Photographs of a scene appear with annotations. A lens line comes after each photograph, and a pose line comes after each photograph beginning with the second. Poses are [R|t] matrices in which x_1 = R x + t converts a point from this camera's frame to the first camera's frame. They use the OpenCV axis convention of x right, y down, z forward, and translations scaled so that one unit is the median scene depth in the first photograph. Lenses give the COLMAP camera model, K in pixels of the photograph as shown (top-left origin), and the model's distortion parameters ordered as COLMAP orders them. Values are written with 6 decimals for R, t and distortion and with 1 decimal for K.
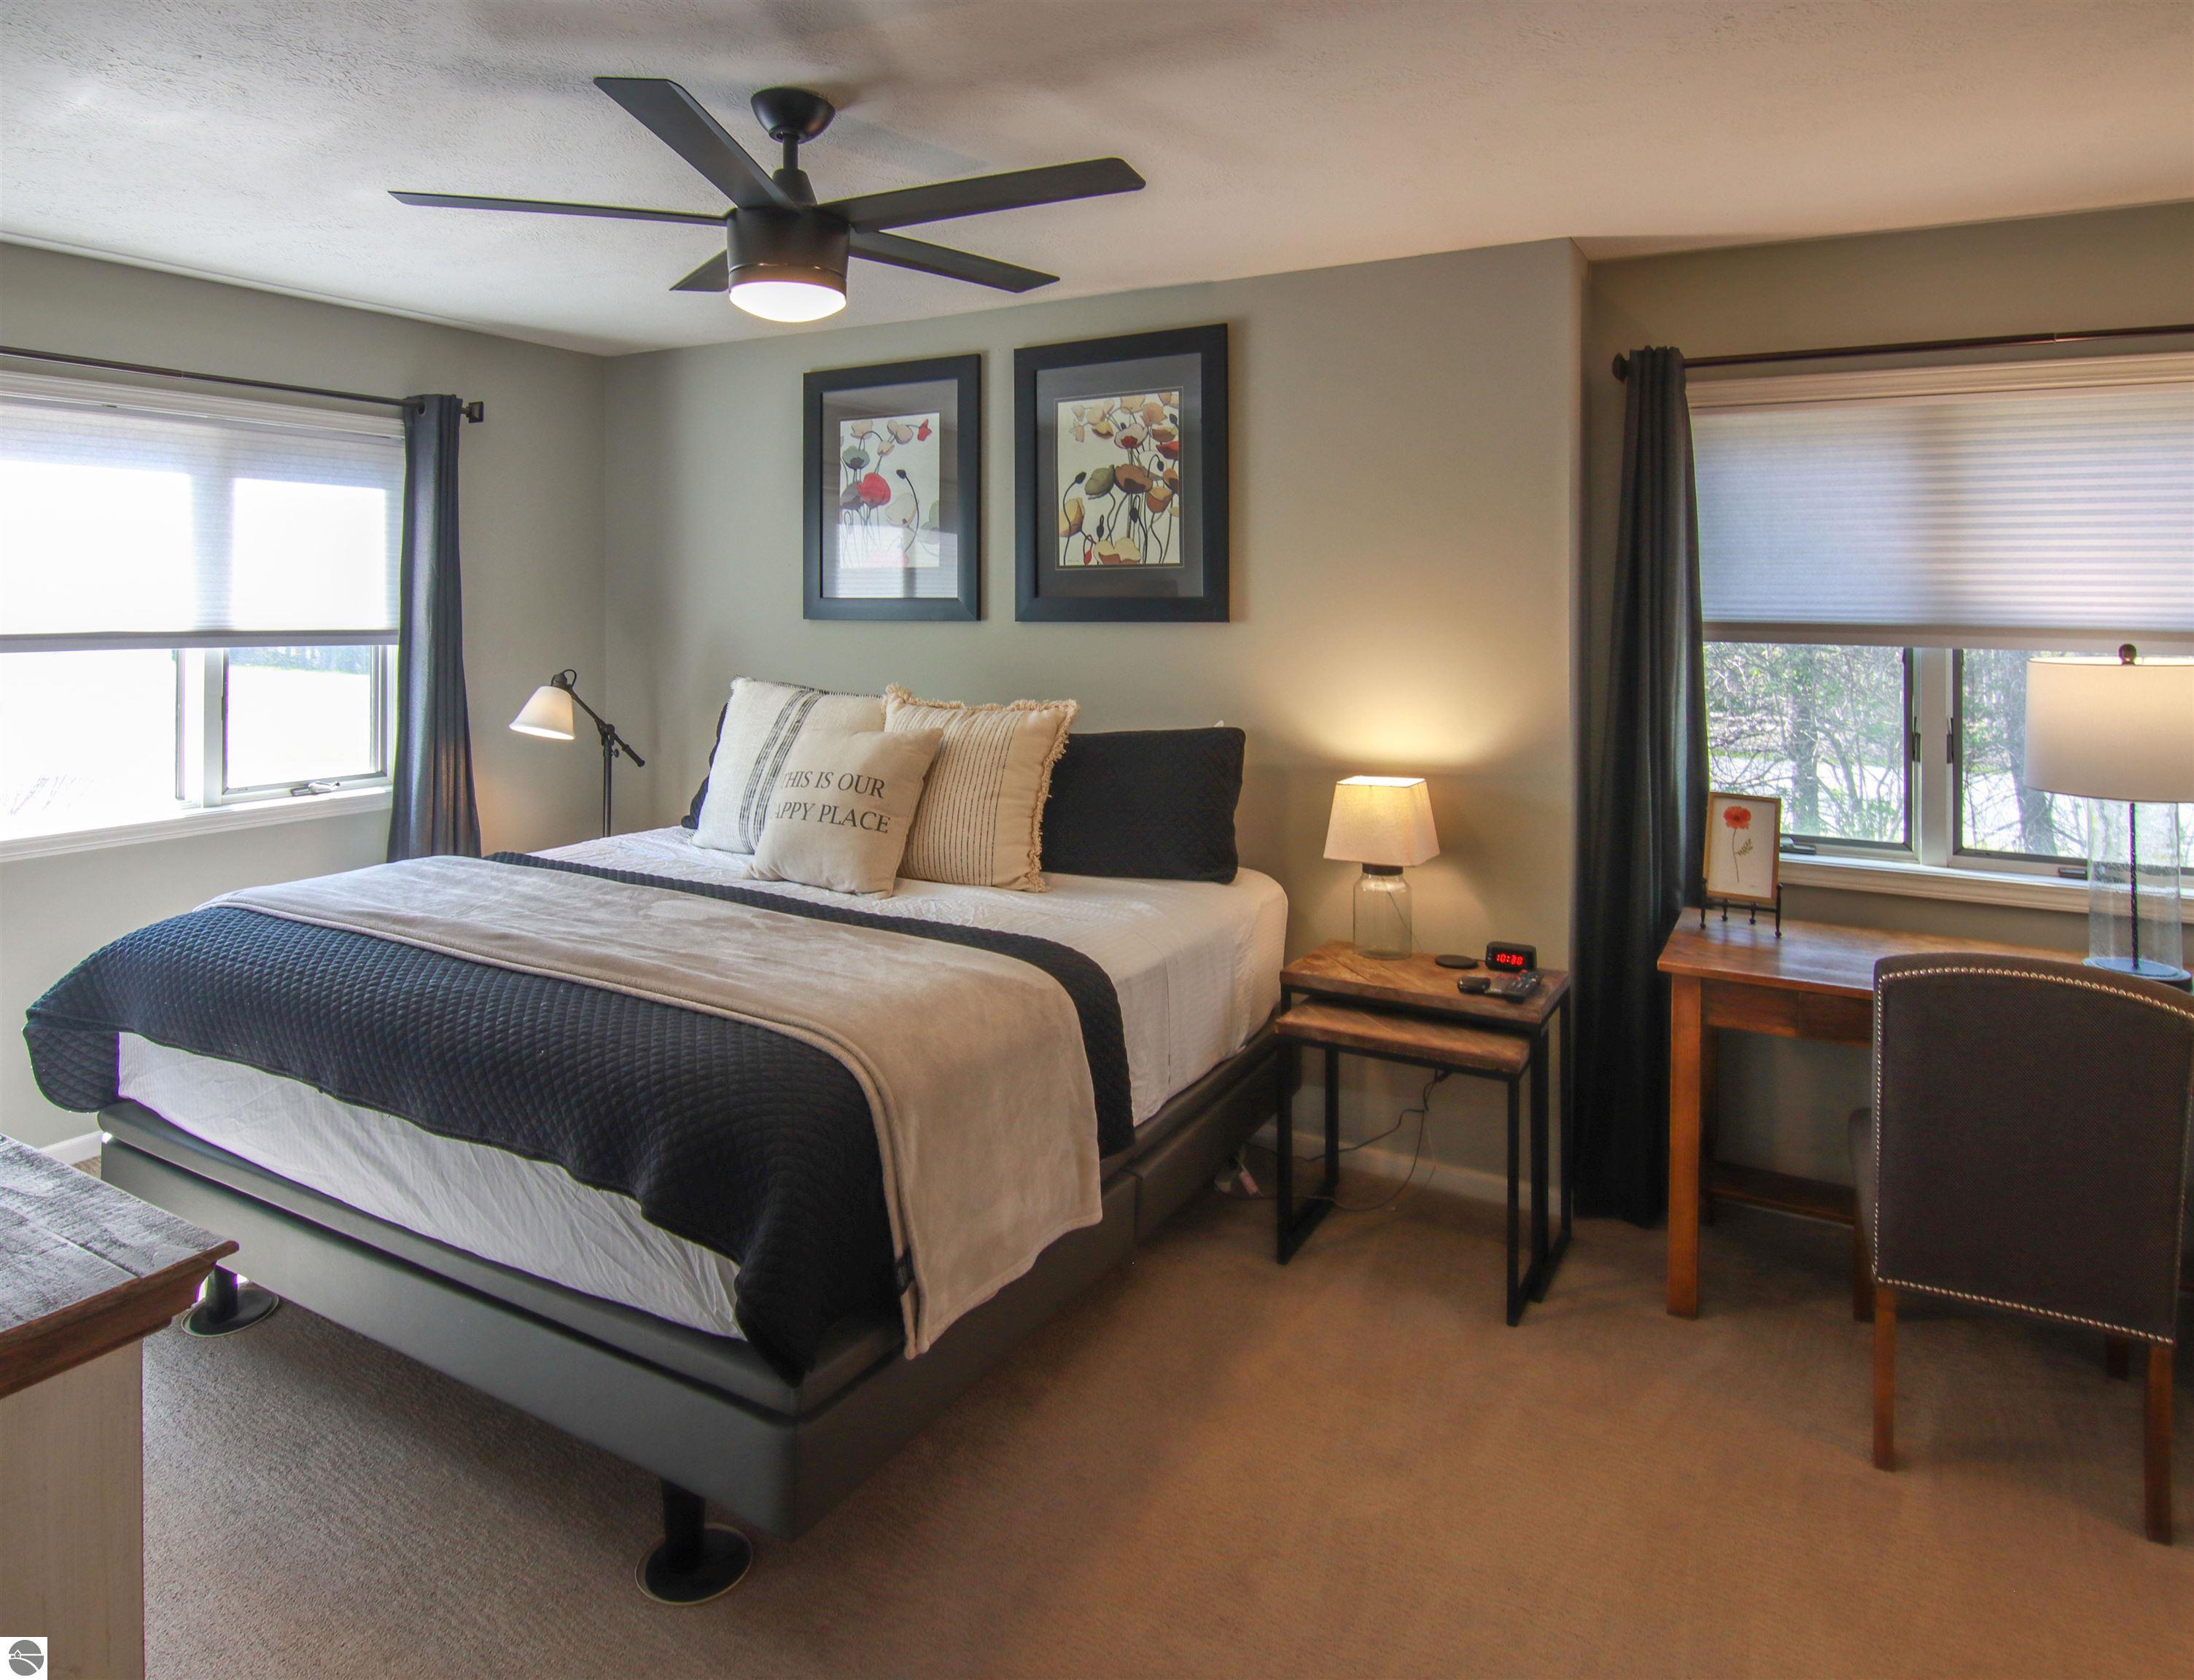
lens RADIAL K [[1393.5, 0, 1097.0], [0, 1393.5, 840.0], [0, 0, 1]] dist [-0.026128, -0.001739]
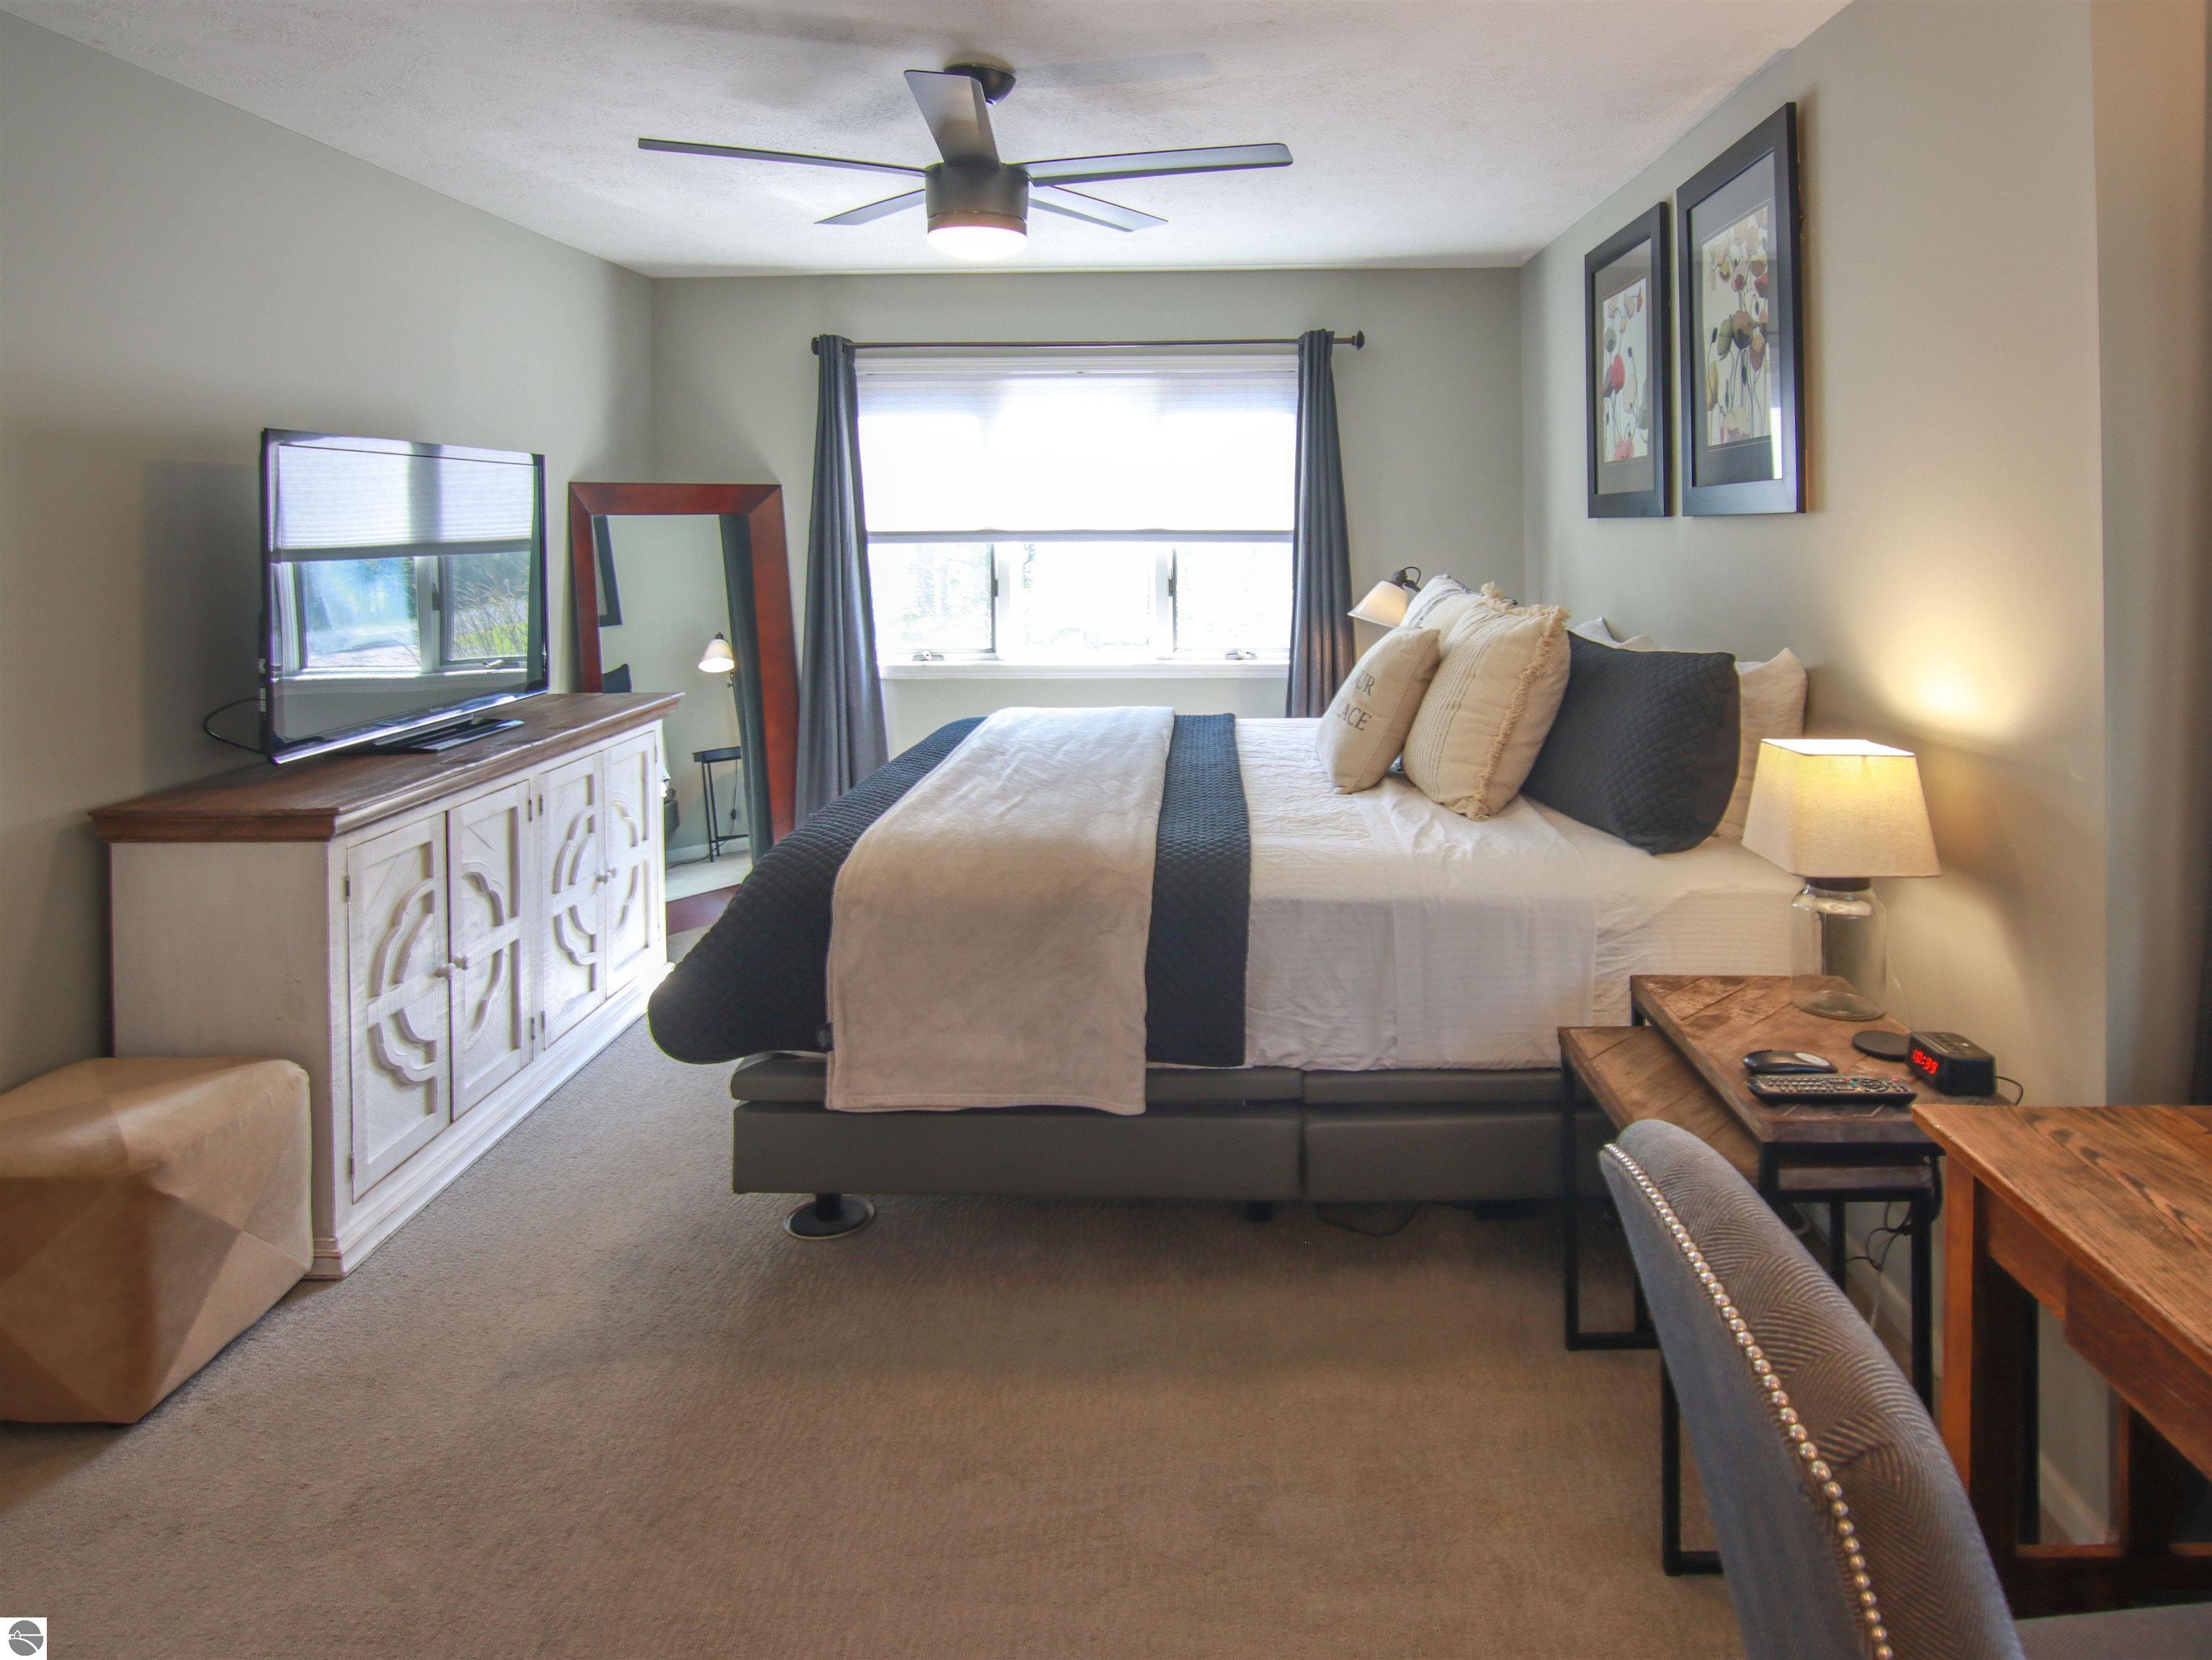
lens RADIAL K [[1394.6, 0, 1102.6], [0, 1394.6, 741.0], [0, 0, 1]] dist [-0.000499, -0.022507]
pose [[0.444872, 0.127854, -0.886421, 0.581231], [-0.133629, 0.988154, 0.075462, -0.043473], [0.885569, 0.084881, 0.456687, 0.347870]]
